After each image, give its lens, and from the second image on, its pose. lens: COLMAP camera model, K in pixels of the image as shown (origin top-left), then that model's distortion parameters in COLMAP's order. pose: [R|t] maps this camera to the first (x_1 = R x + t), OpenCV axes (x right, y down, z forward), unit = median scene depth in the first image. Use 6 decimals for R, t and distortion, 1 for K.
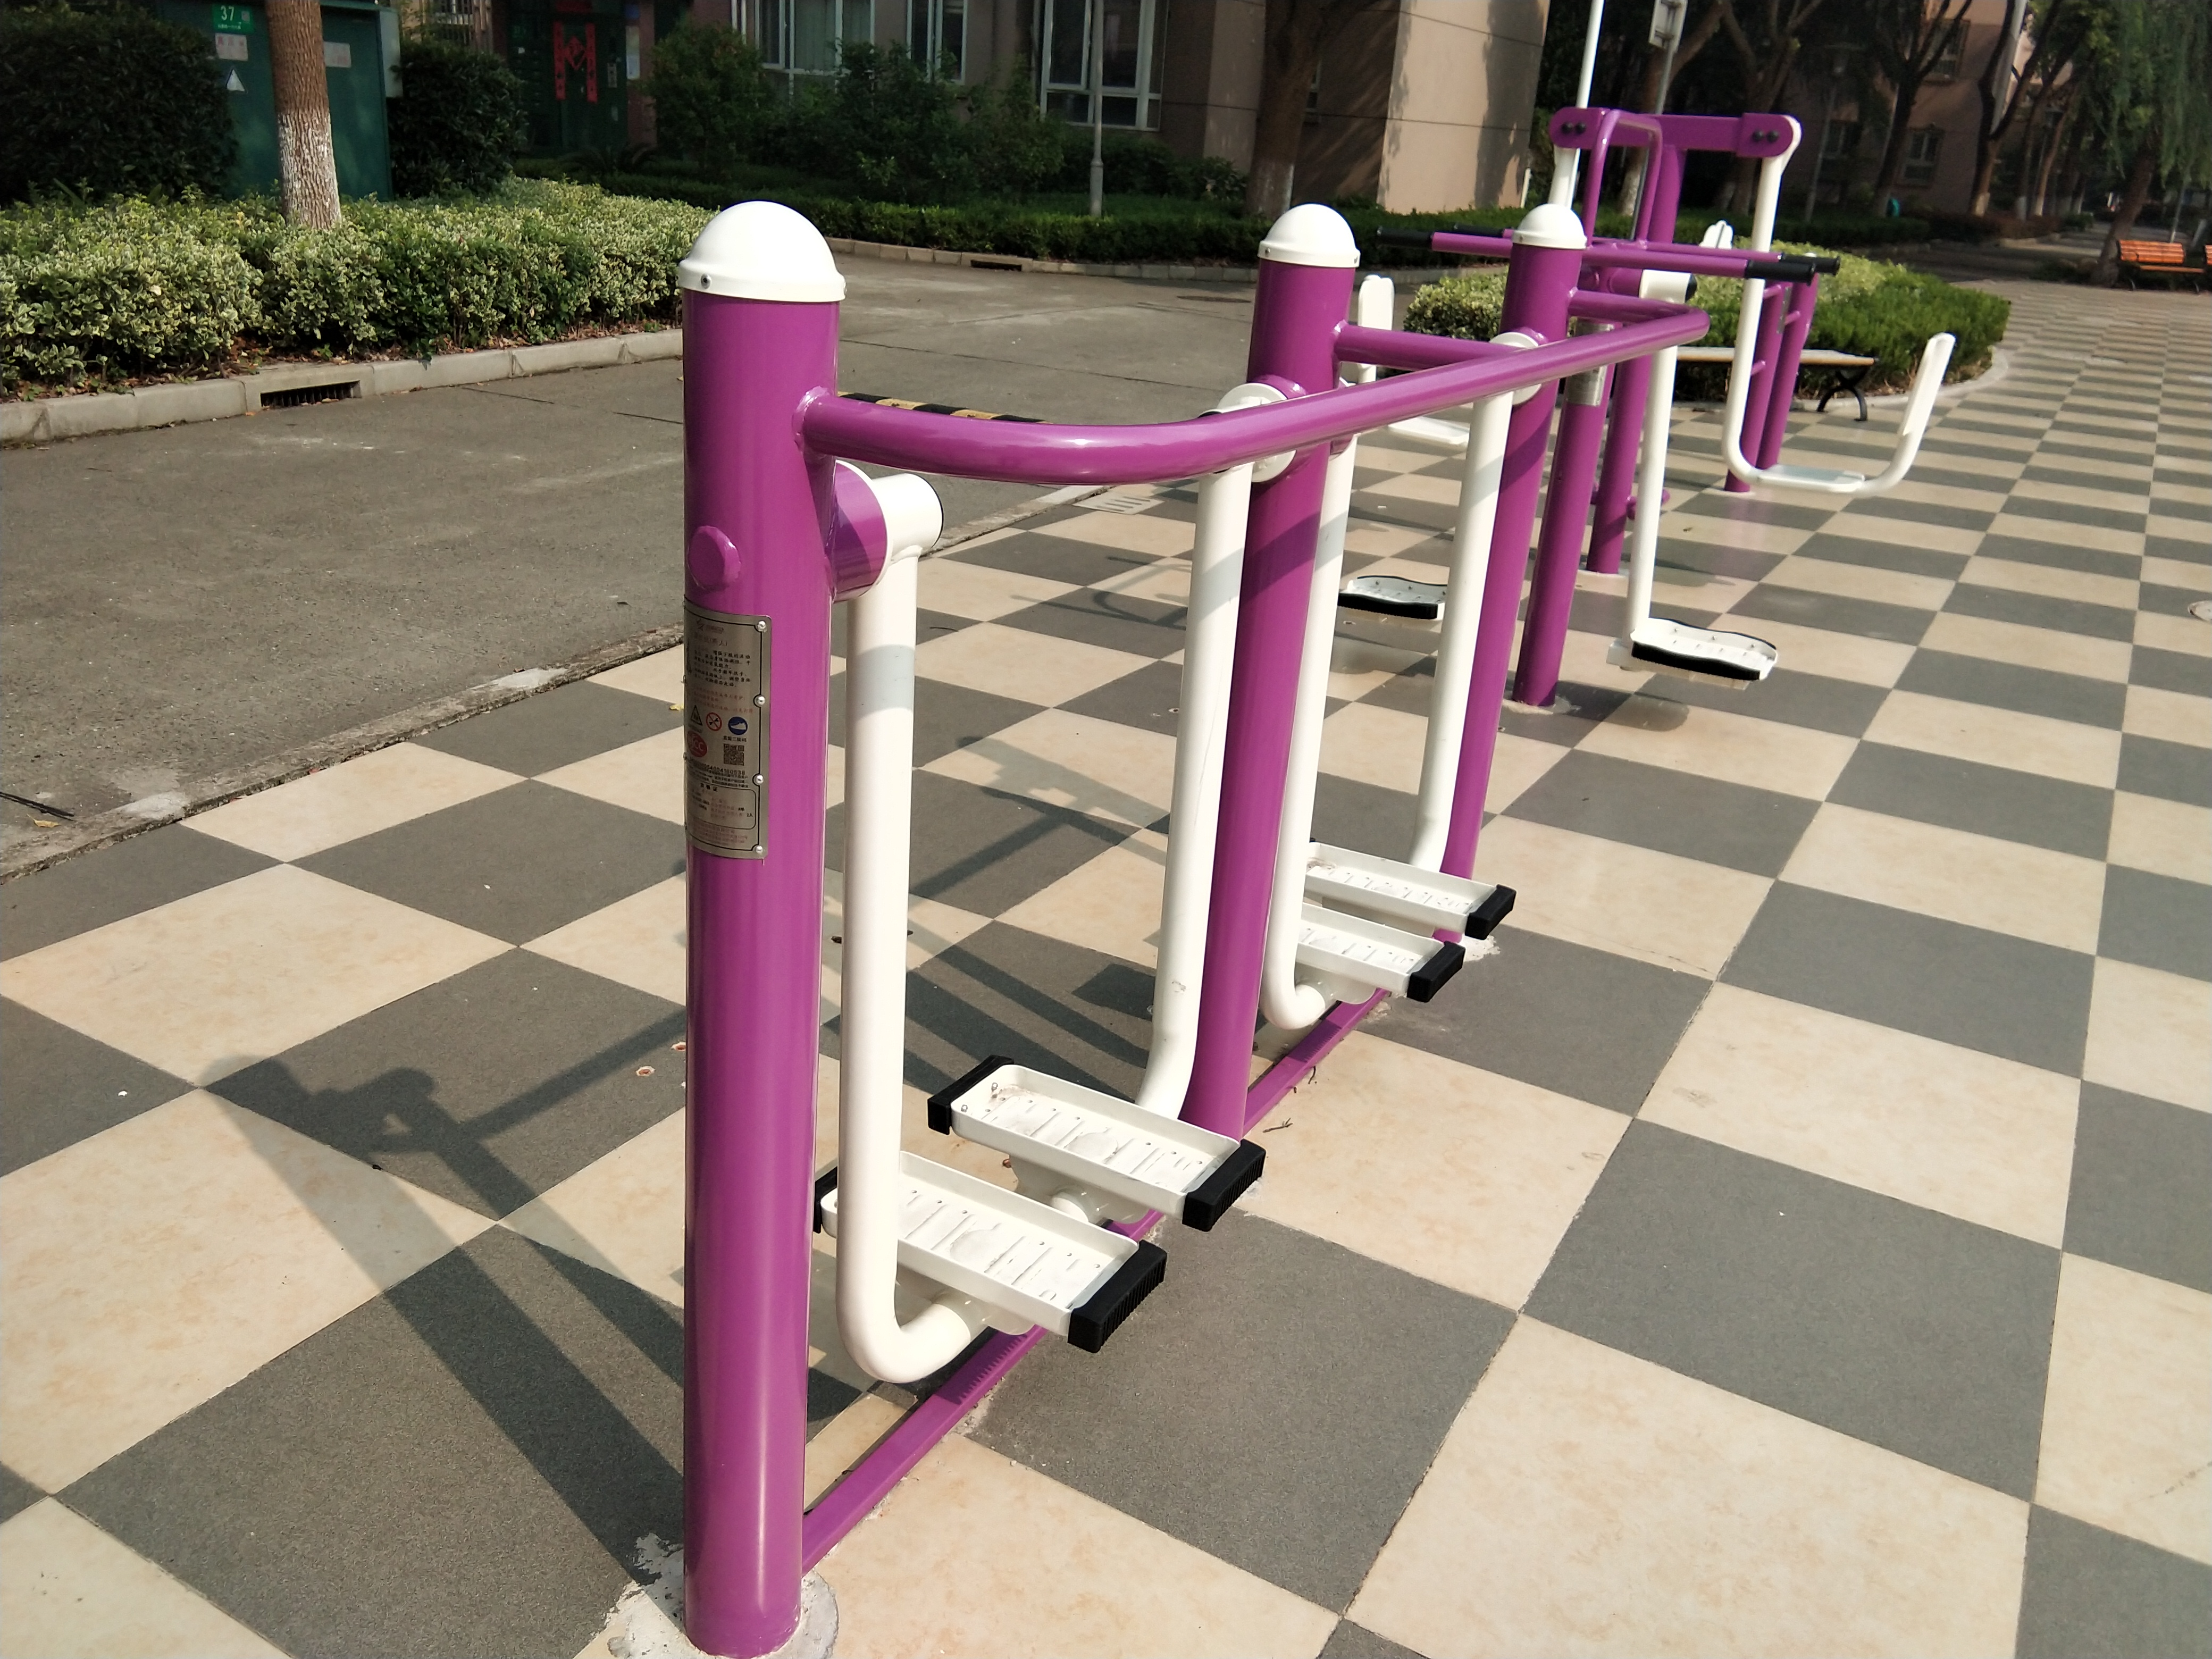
lens RADIAL K [[1755.1, 0, 1106.0], [0, 1755.1, 829.5], [0, 0, 1]] dist [0.100641, -0.145099]
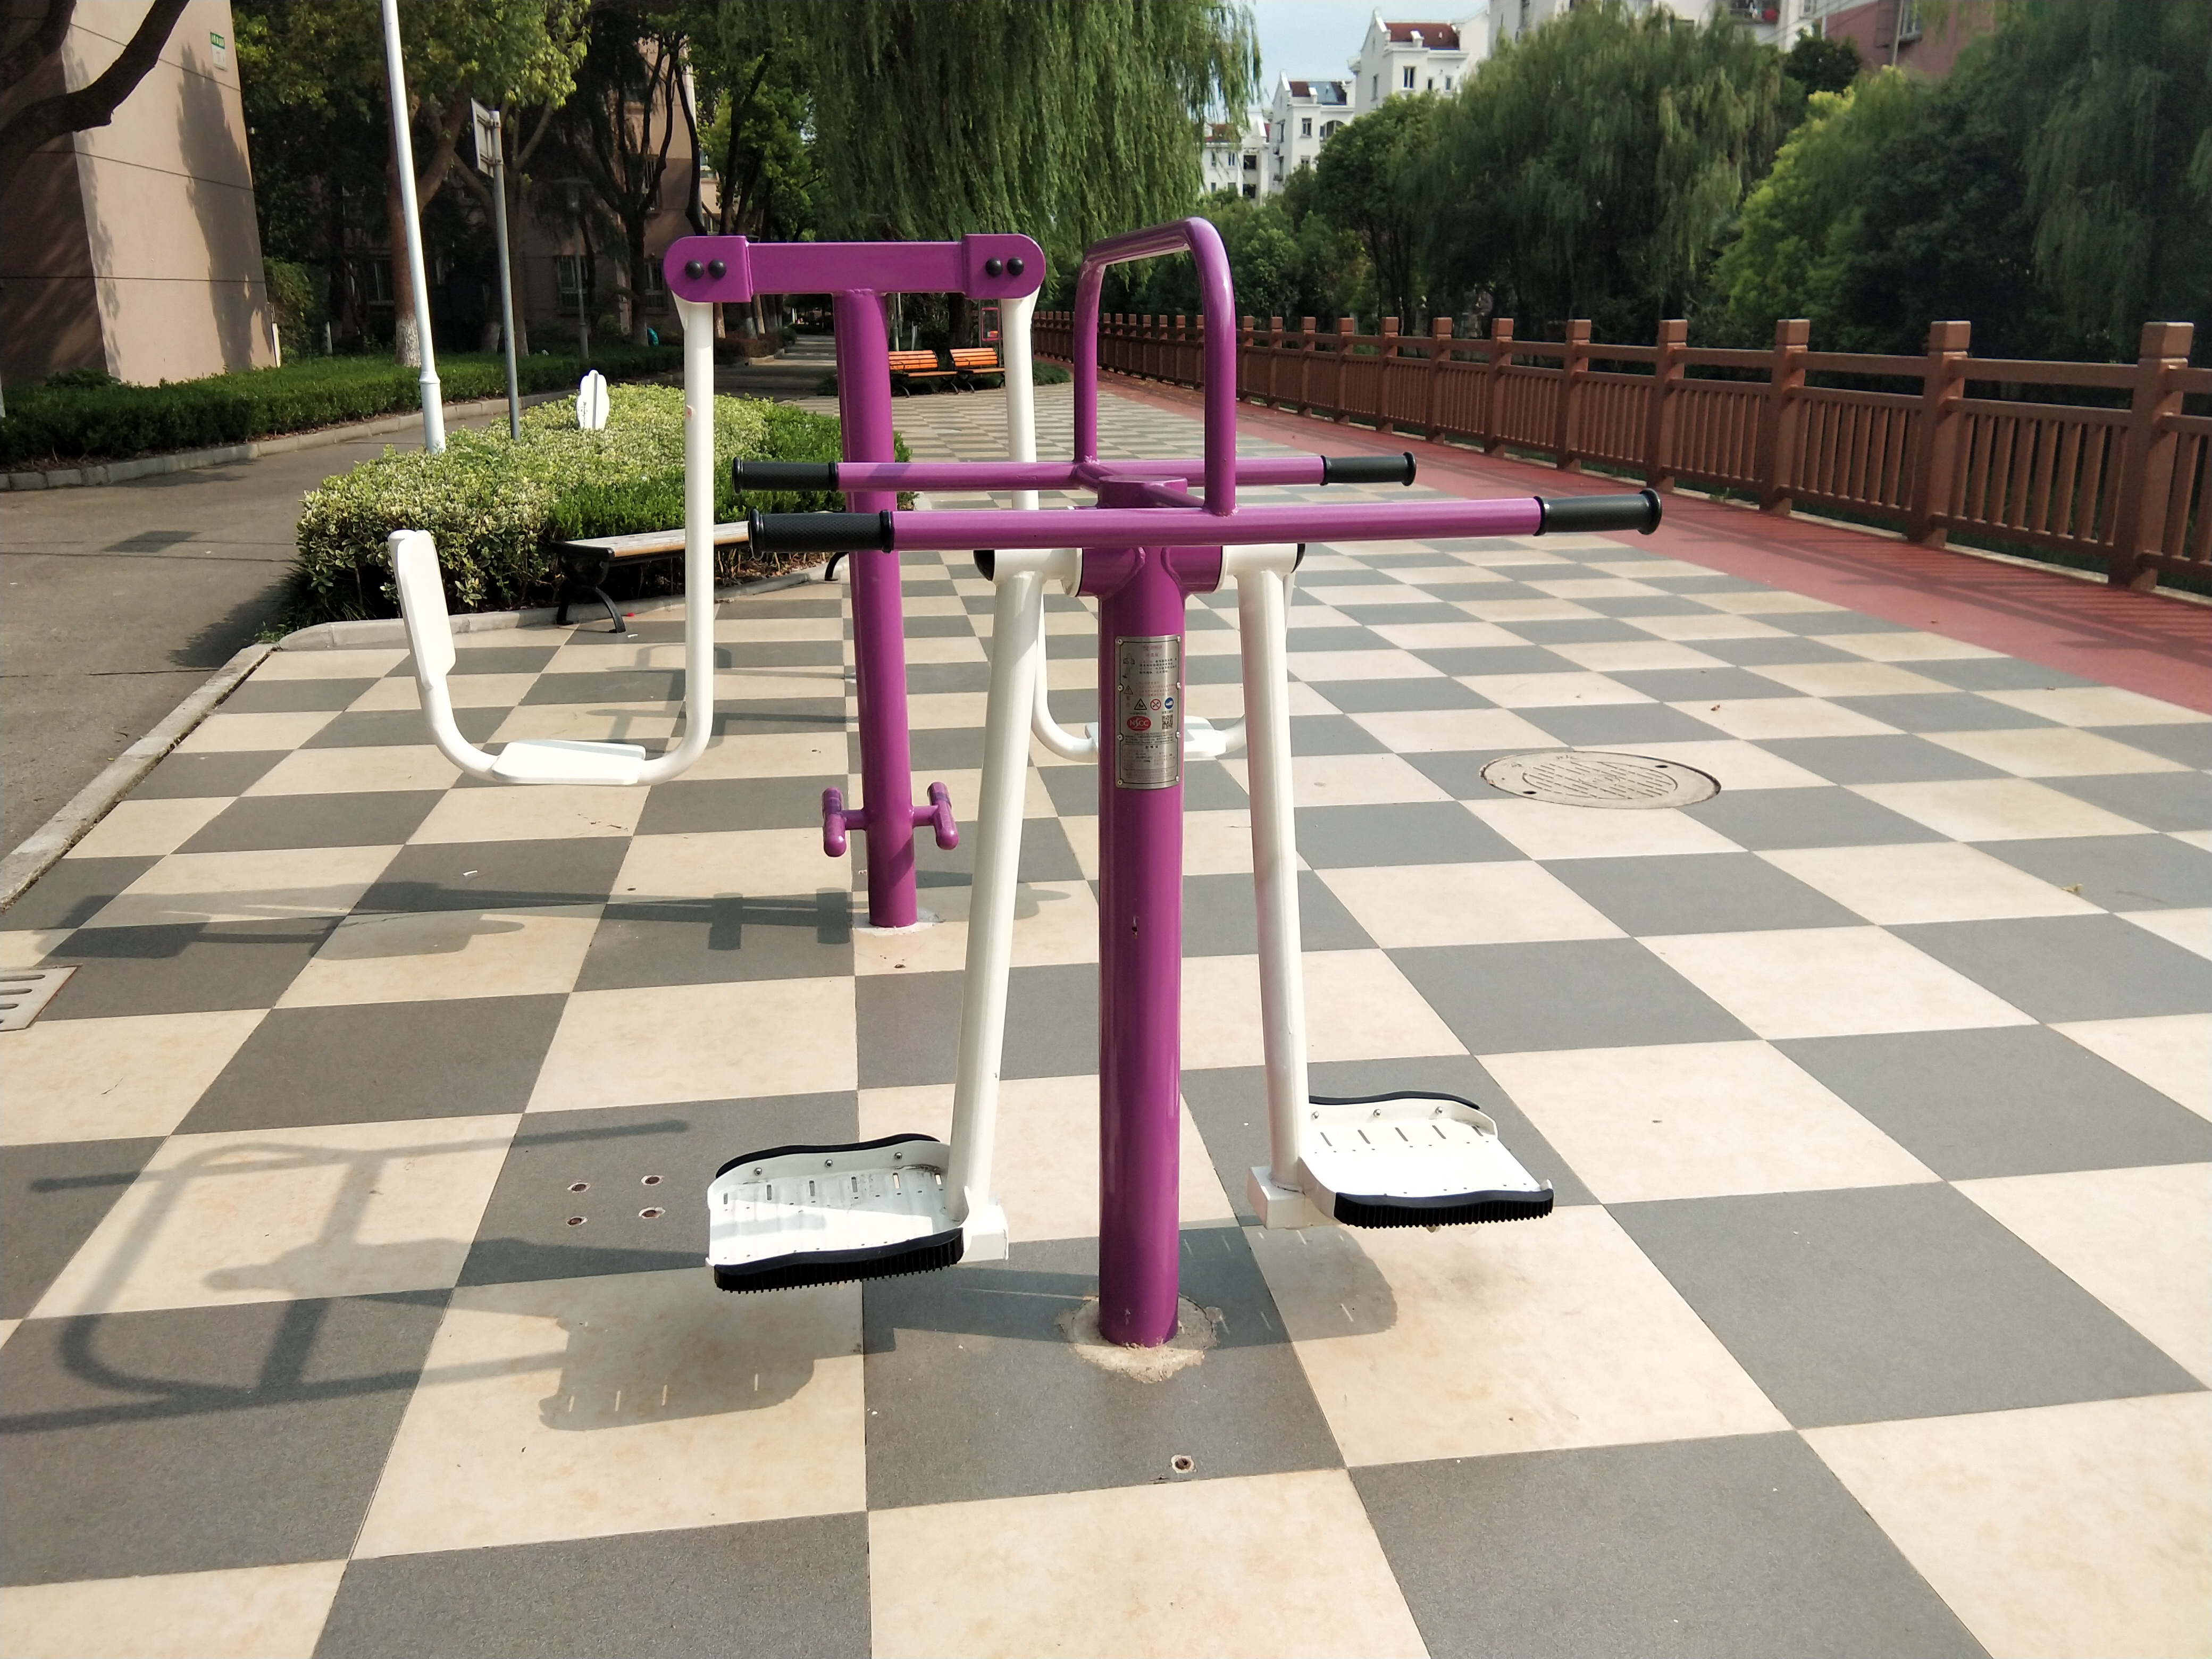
lens RADIAL K [[1773.9, 0, 1064.4], [0, 1773.9, 832.8], [0, 0, 1]] dist [0.084563, -0.126810]
pose [[0.796996, -0.233255, 0.557126, -0.011677], [0.271739, 0.962267, 0.014143, -0.079165], [-0.539403, 0.140121, 0.830308, 0.195225]]
